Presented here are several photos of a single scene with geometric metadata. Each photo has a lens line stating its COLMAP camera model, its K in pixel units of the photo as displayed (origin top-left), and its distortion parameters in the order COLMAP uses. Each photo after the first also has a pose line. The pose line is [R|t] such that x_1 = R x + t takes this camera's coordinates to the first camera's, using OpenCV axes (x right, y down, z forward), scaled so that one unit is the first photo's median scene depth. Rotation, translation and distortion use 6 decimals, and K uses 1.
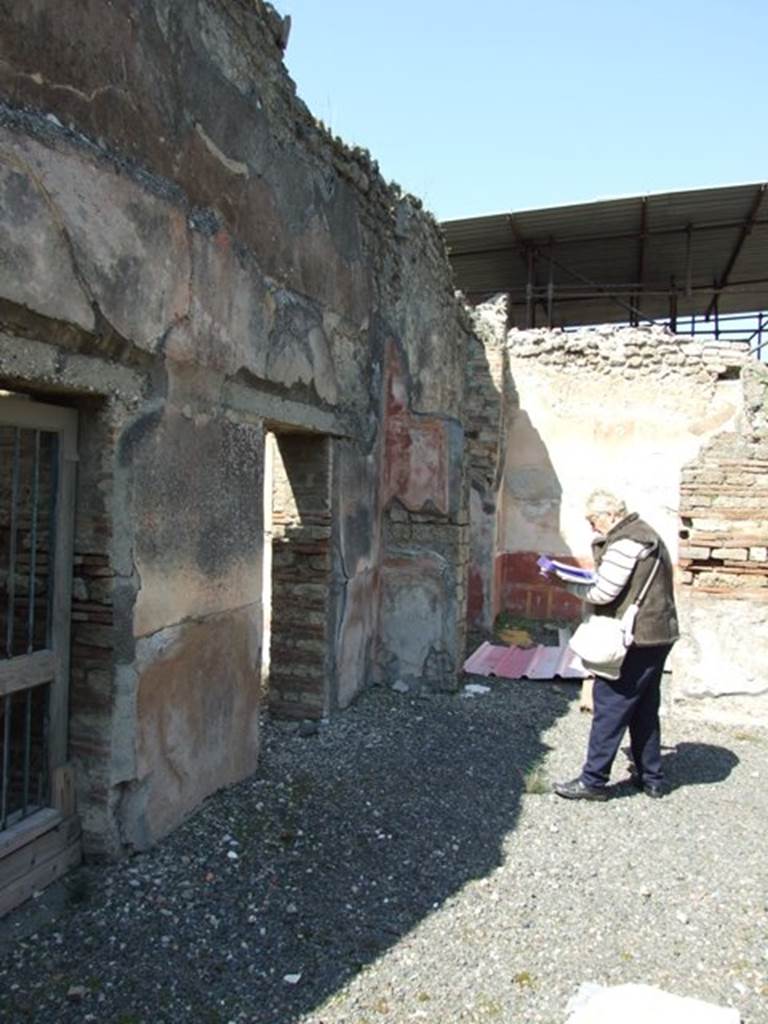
lens RADIAL K [[843.5, 0, 381.2], [0, 843.5, 515.2], [0, 0, 1]] dist [-0.058551, 0.072022]
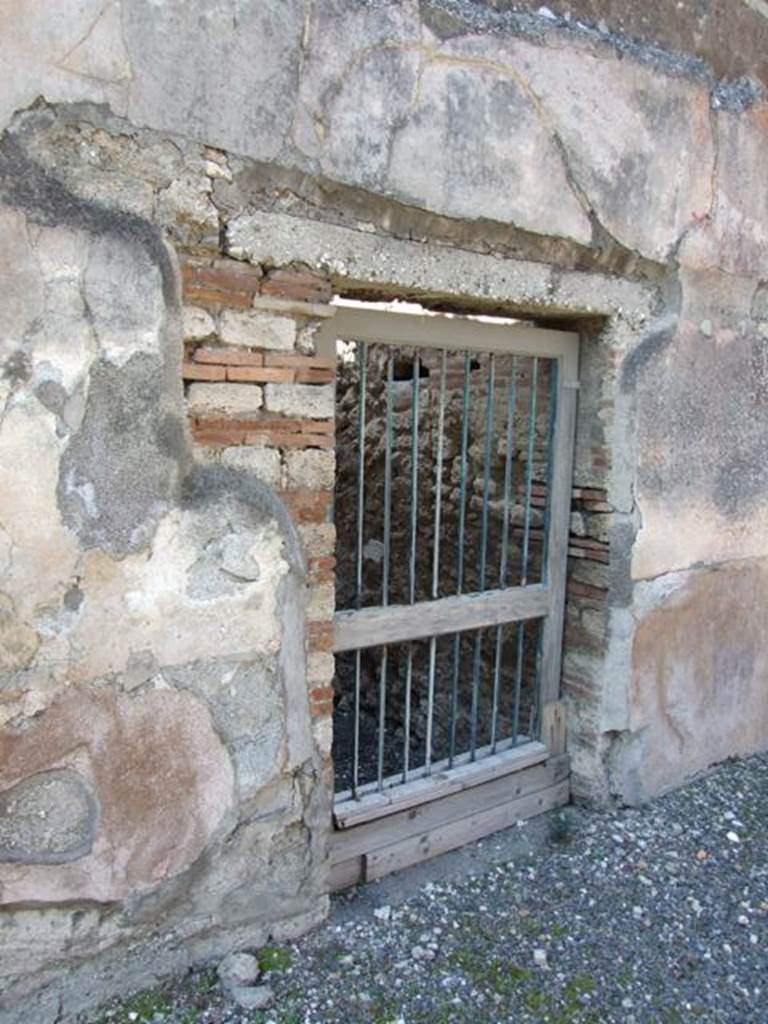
lens RADIAL K [[843.5, 0, 381.2], [0, 843.5, 515.2], [0, 0, 1]] dist [-0.058551, 0.072022]
pose [[0.793360, 0.057803, -0.606002, 0.042529], [-0.008302, 0.996417, 0.084173, -0.000189], [0.608696, -0.061748, 0.790997, 0.111803]]
